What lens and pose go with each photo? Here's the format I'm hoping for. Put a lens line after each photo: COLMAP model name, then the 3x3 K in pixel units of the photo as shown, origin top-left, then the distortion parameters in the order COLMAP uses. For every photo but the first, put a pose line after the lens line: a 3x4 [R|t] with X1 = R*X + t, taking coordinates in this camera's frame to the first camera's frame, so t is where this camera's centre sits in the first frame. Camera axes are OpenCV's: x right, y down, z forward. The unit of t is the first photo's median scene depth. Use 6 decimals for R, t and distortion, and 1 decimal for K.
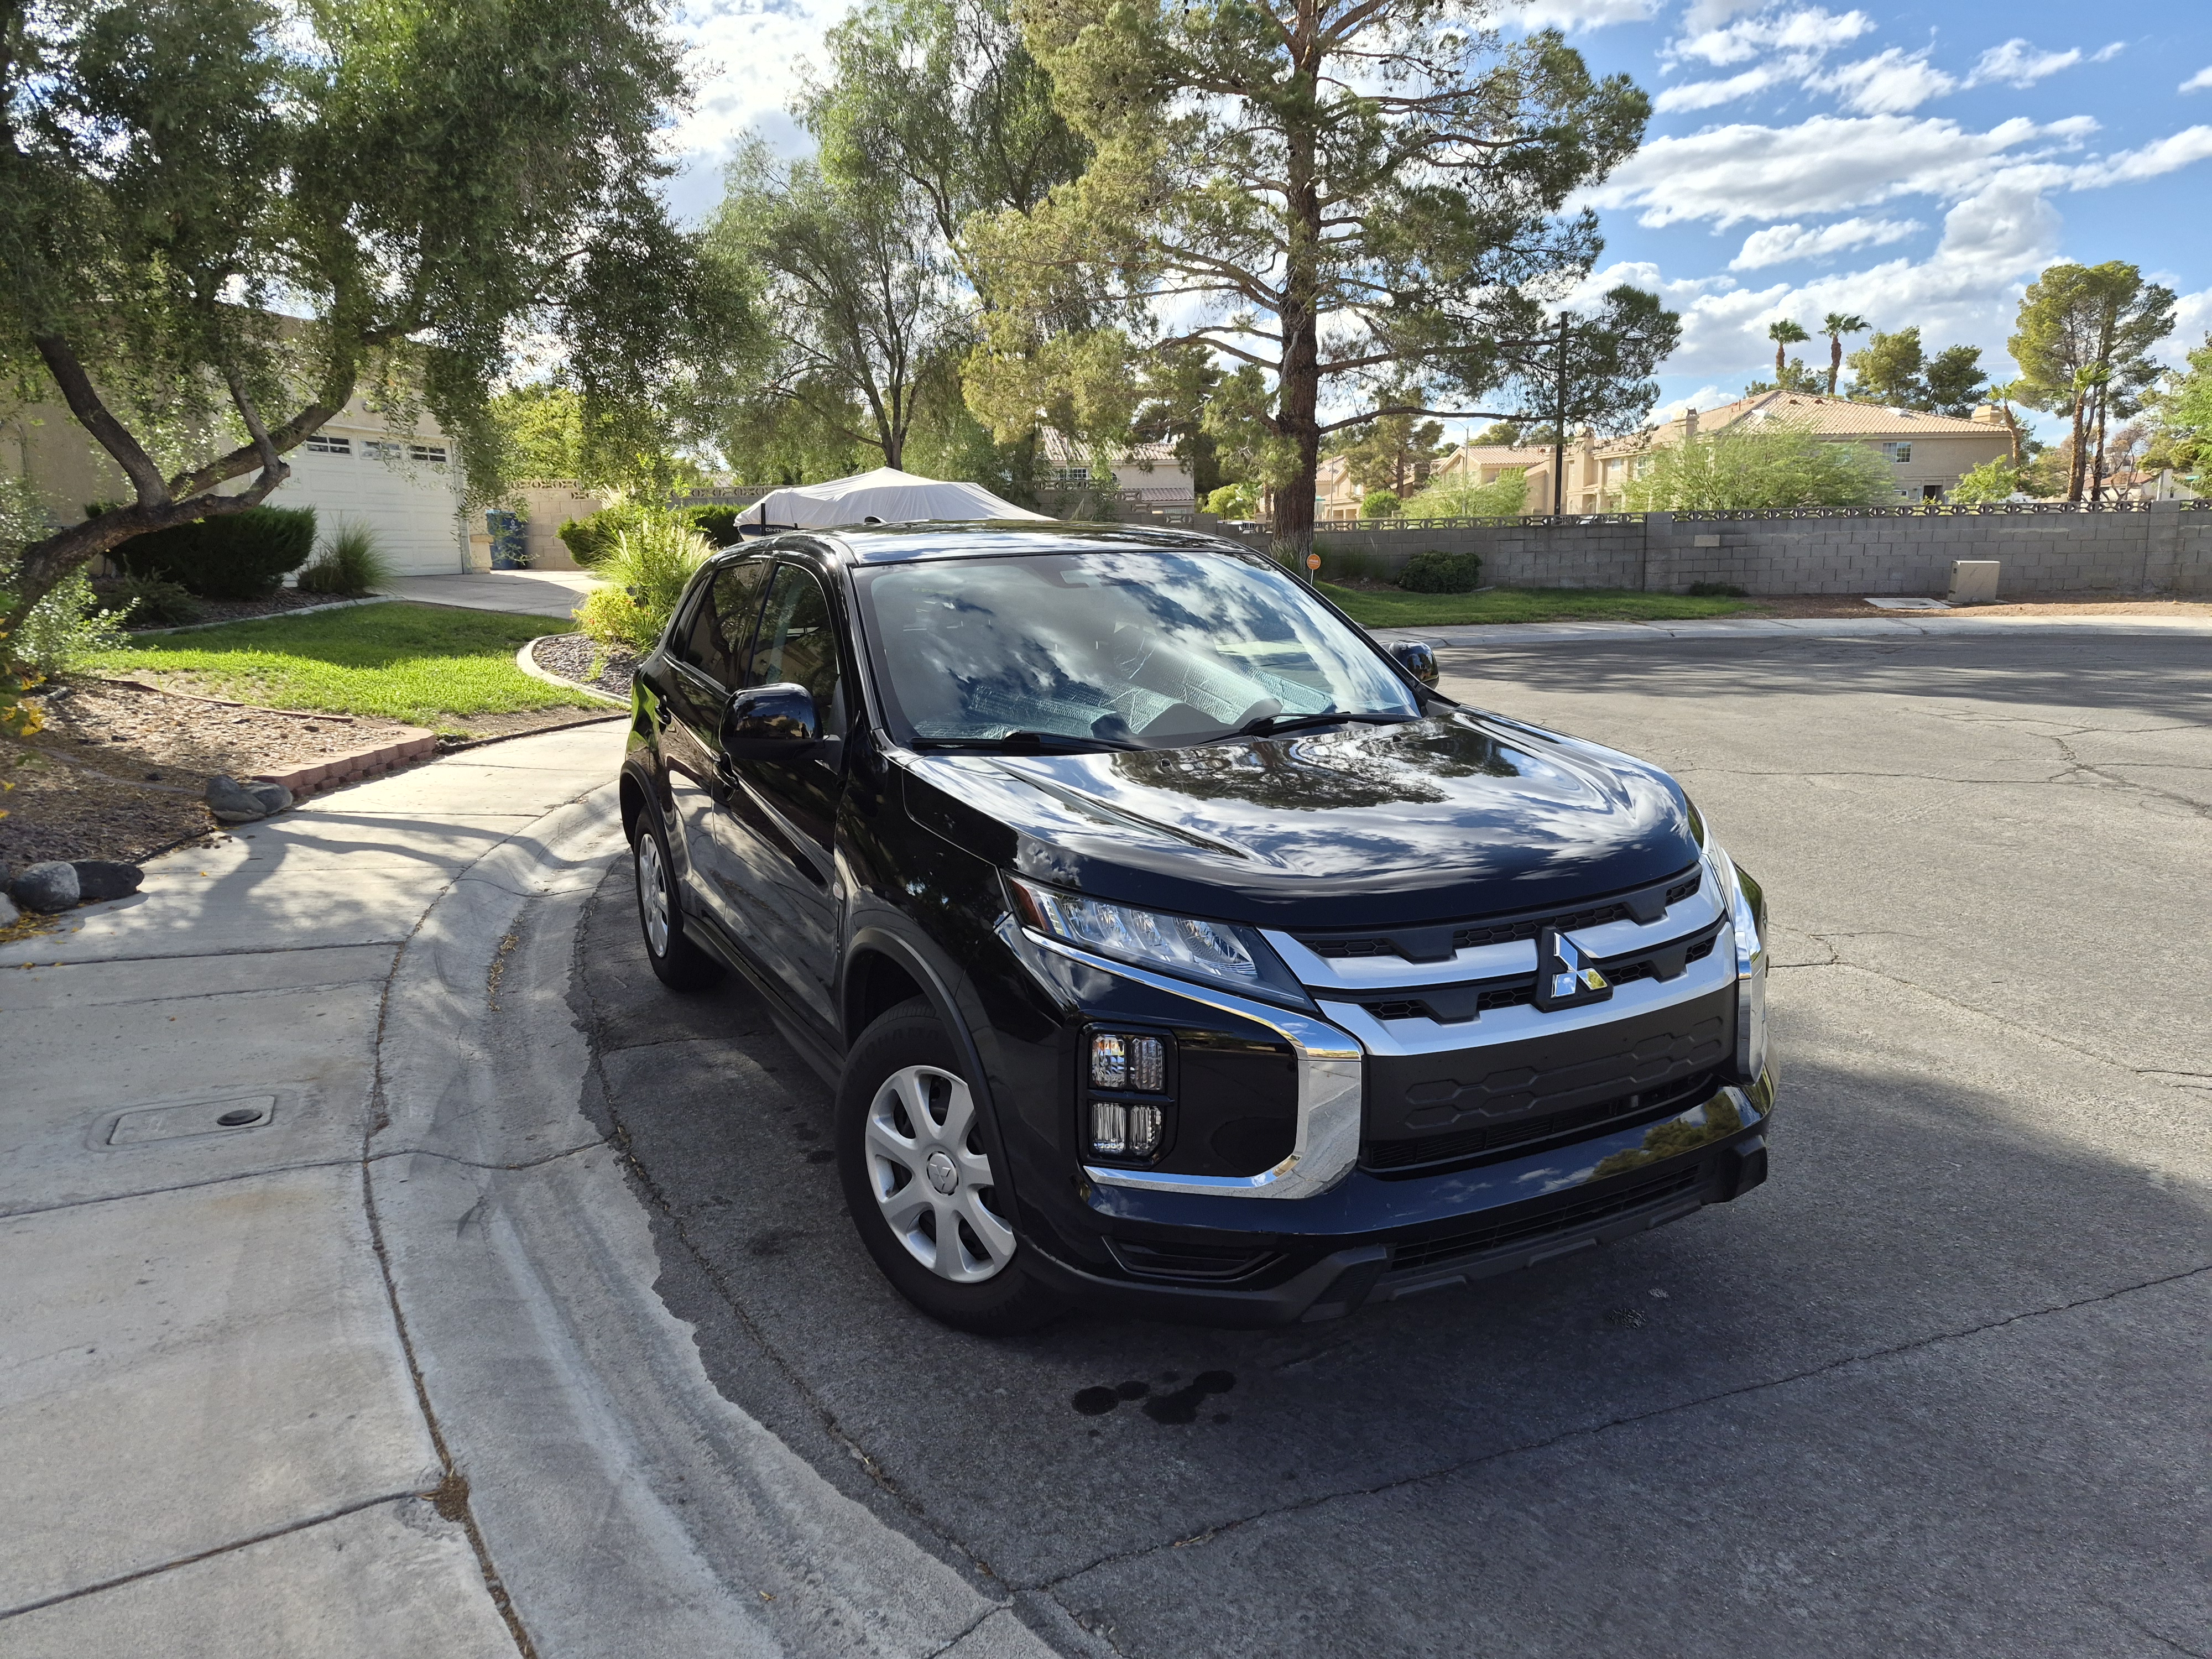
lens RADIAL K [[1516.1, 0, 1100.4], [0, 1516.1, 817.7], [0, 0, 1]] dist [0.073766, -0.085397]
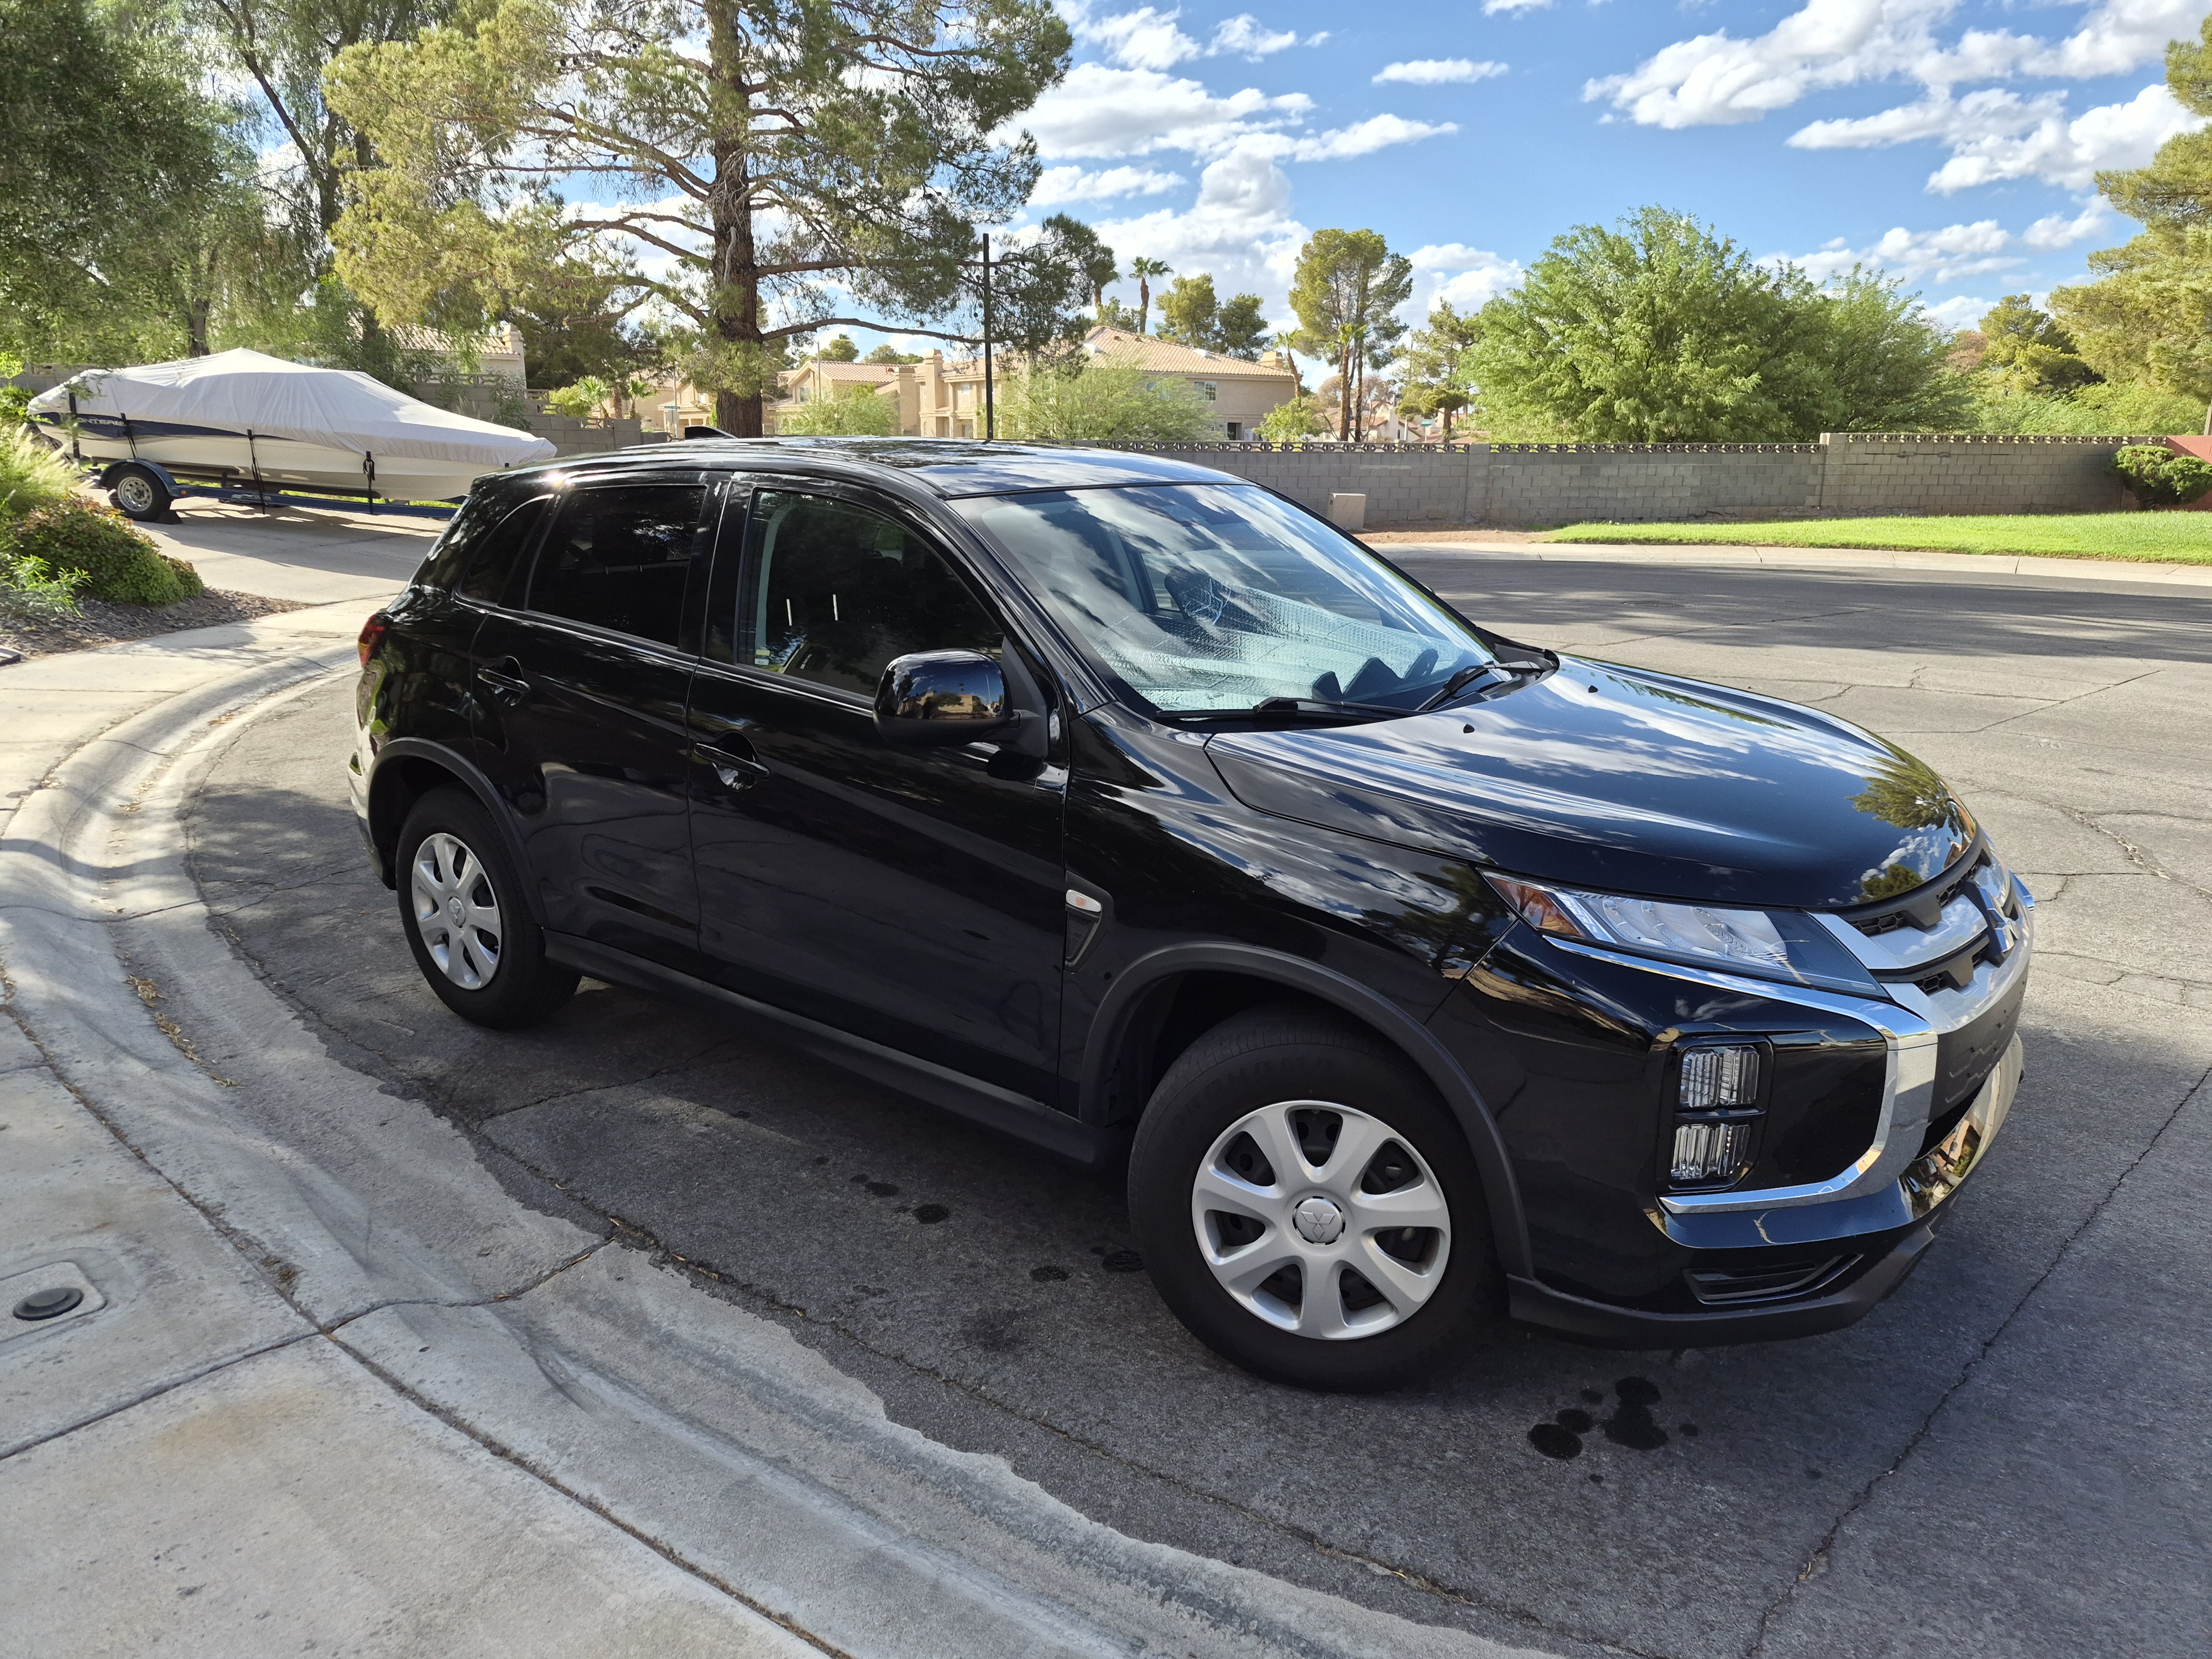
lens RADIAL K [[1528.2, 0, 1114.5], [0, 1528.2, 815.9], [0, 0, 1]] dist [0.058316, -0.056327]
pose [[0.909971, -0.068507, 0.408973, -0.388122], [0.047840, 0.997017, 0.060567, -0.036561], [-0.411902, -0.035549, 0.910534, 0.189804]]
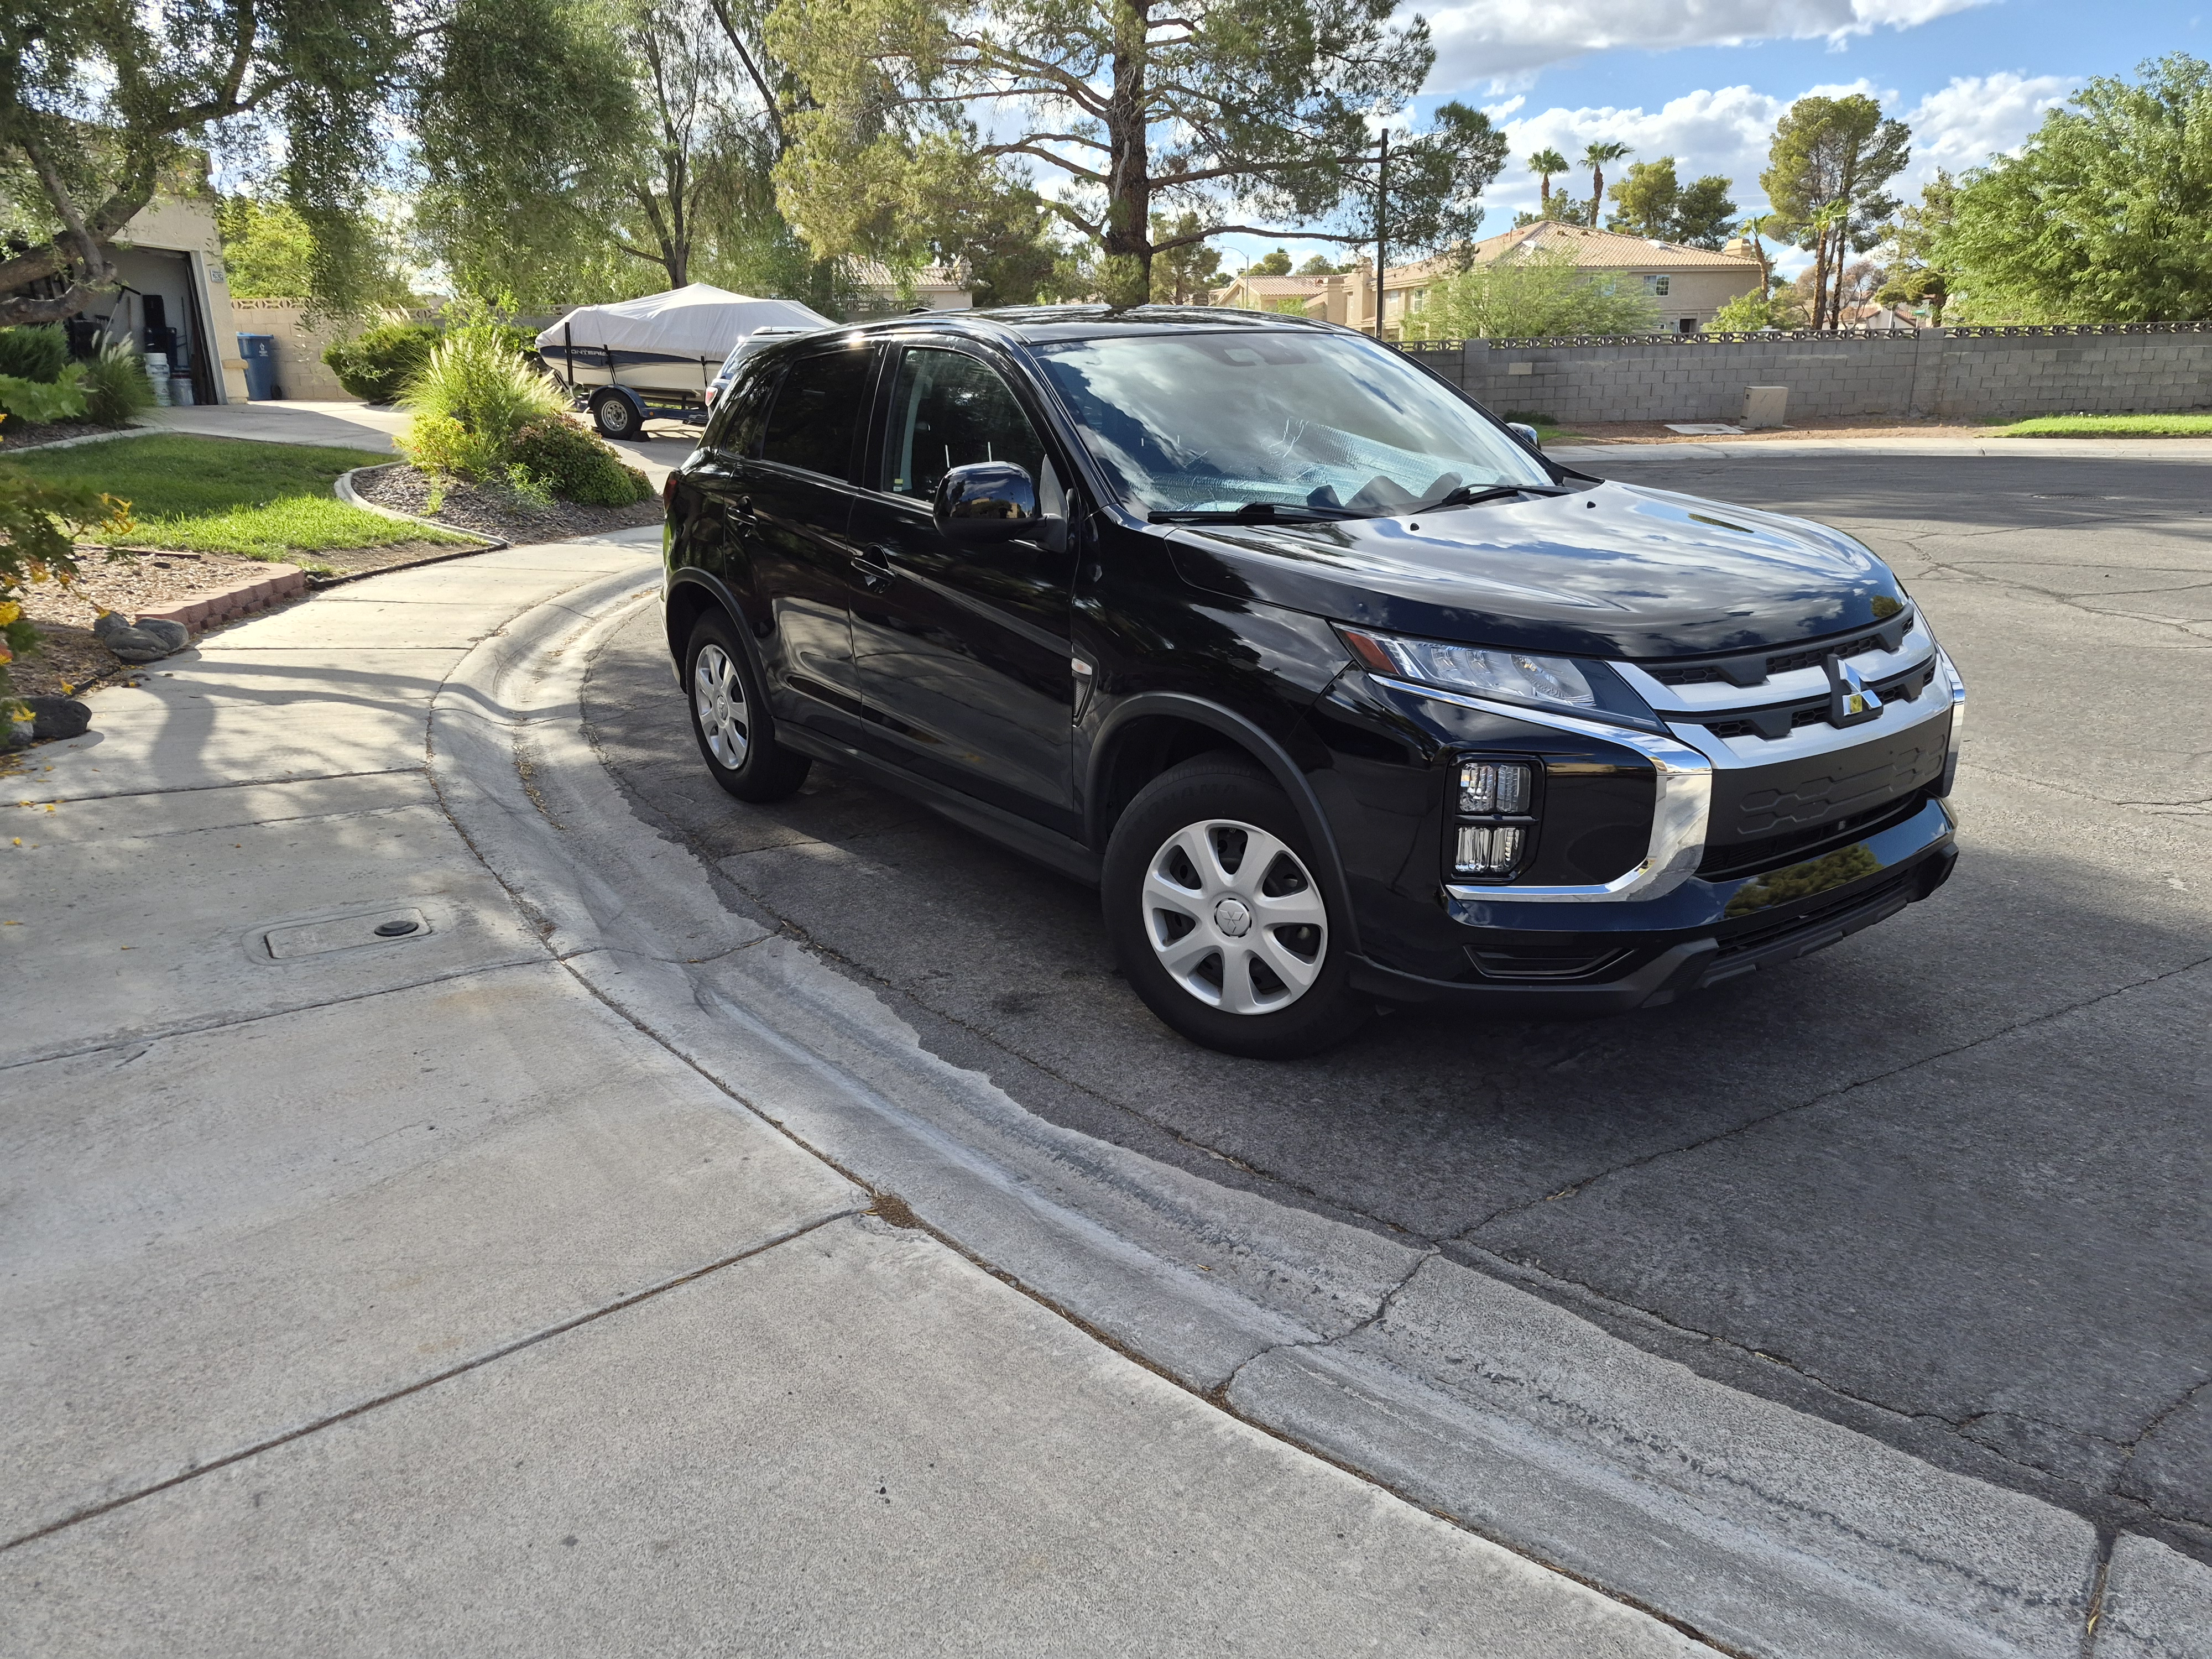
lens RADIAL K [[1518.6, 0, 1109.0], [0, 1518.6, 852.6], [0, 0, 1]] dist [0.084422, -0.106578]
pose [[0.988436, -0.045935, 0.144516, -0.244236], [0.028123, 0.992012, 0.122965, 0.038040], [-0.149010, -0.117479, 0.981832, -0.025707]]
